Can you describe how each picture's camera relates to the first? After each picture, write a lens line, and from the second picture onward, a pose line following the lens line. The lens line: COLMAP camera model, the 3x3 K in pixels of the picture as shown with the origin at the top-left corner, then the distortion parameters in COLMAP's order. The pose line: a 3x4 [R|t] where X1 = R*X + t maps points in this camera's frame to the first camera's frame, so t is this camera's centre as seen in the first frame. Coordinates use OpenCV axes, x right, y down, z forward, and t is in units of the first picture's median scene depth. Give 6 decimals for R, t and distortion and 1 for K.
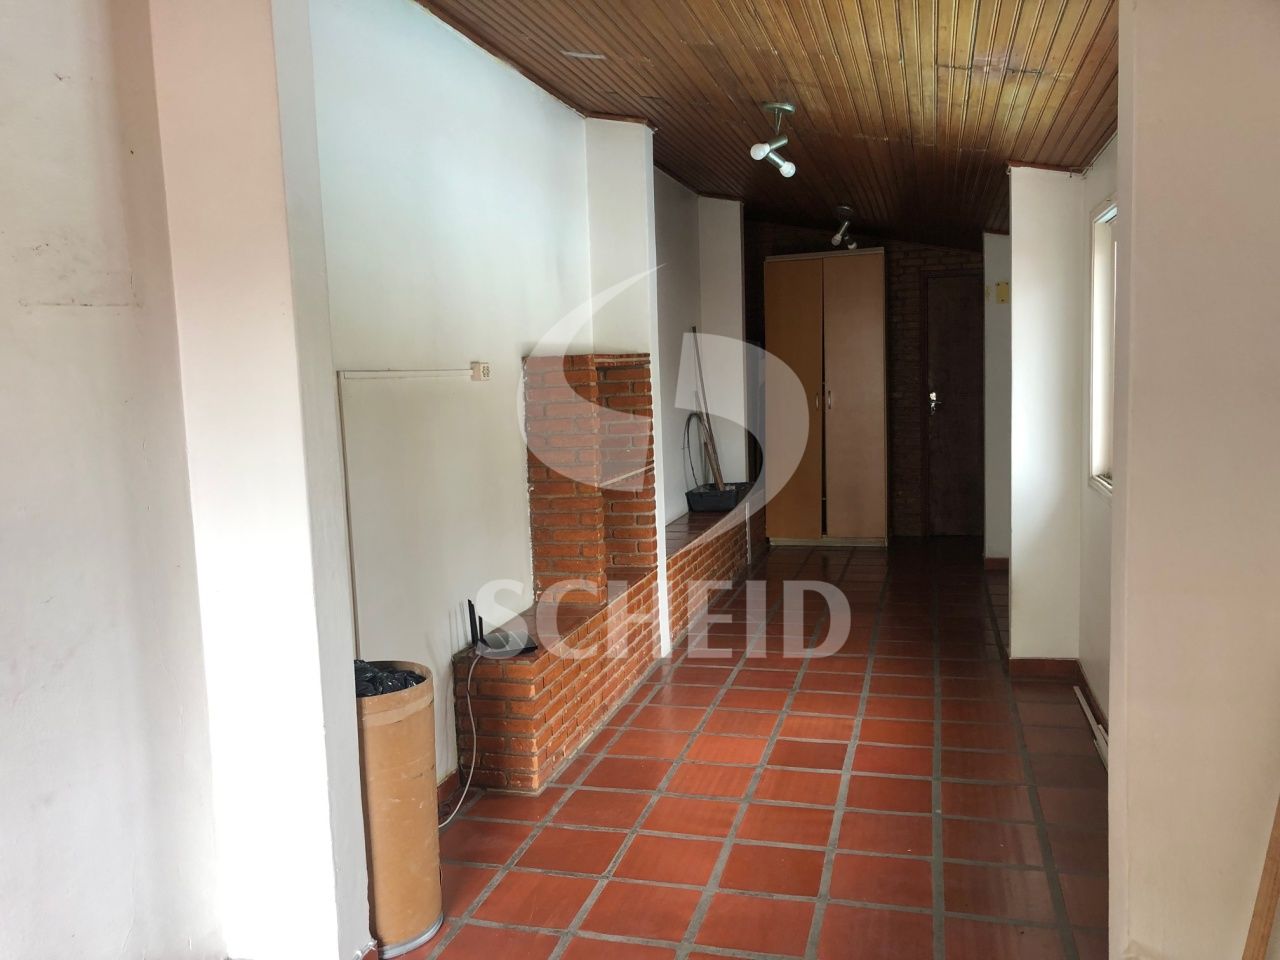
lens RADIAL K [[1054.7, 0, 630.3], [0, 1054.7, 491.4], [0, 0, 1]] dist [0.040004, -0.041126]
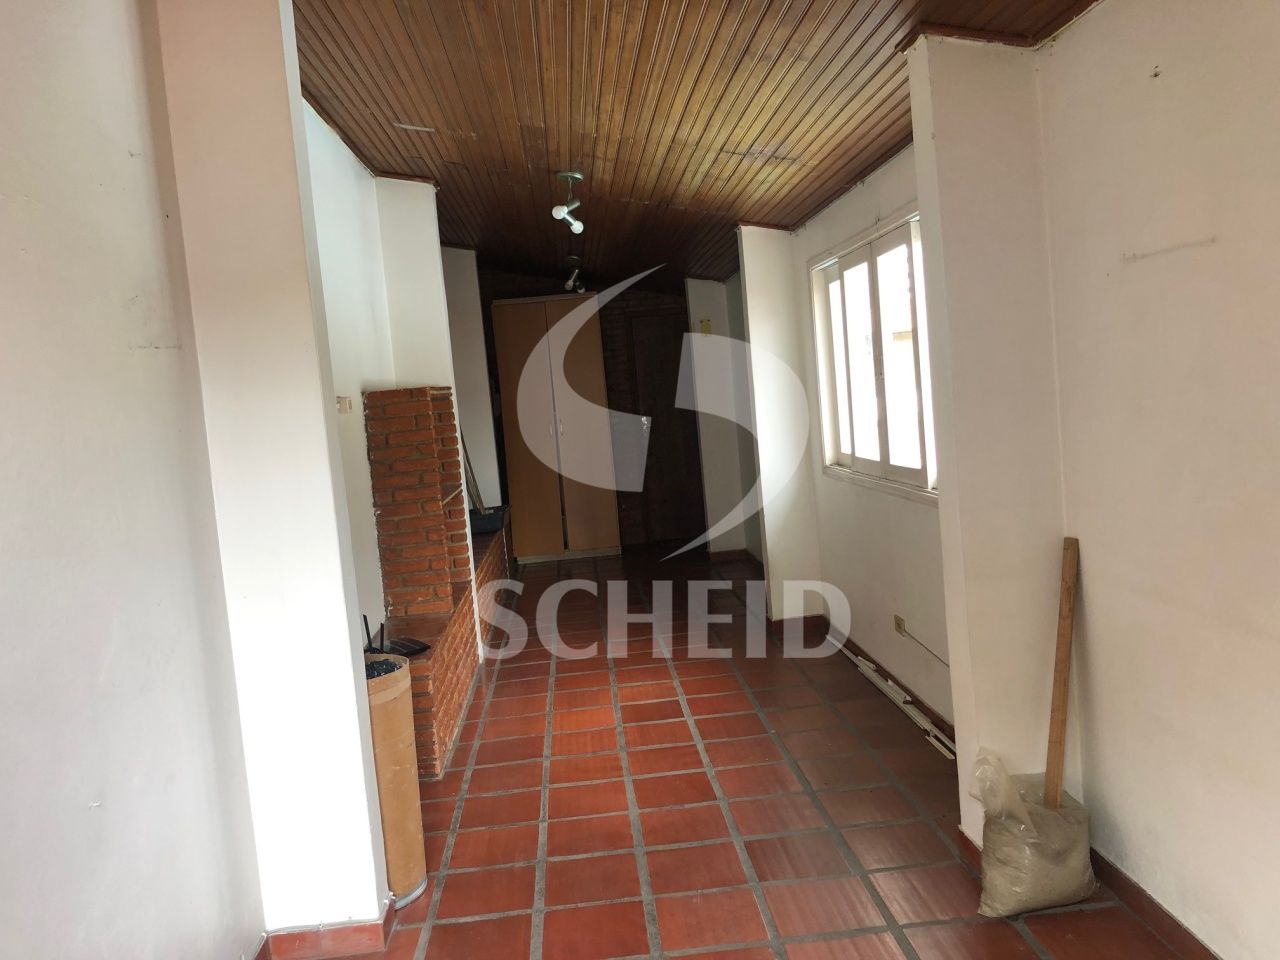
lens RADIAL K [[1054.7, 0, 642.6], [0, 1054.7, 473.3], [0, 0, 1]] dist [0.040004, -0.041126]
pose [[0.936495, -0.072278, 0.343152, -0.214867], [0.092044, 0.994884, -0.041643, 0.028502], [-0.338387, 0.070584, 0.938356, -0.121628]]
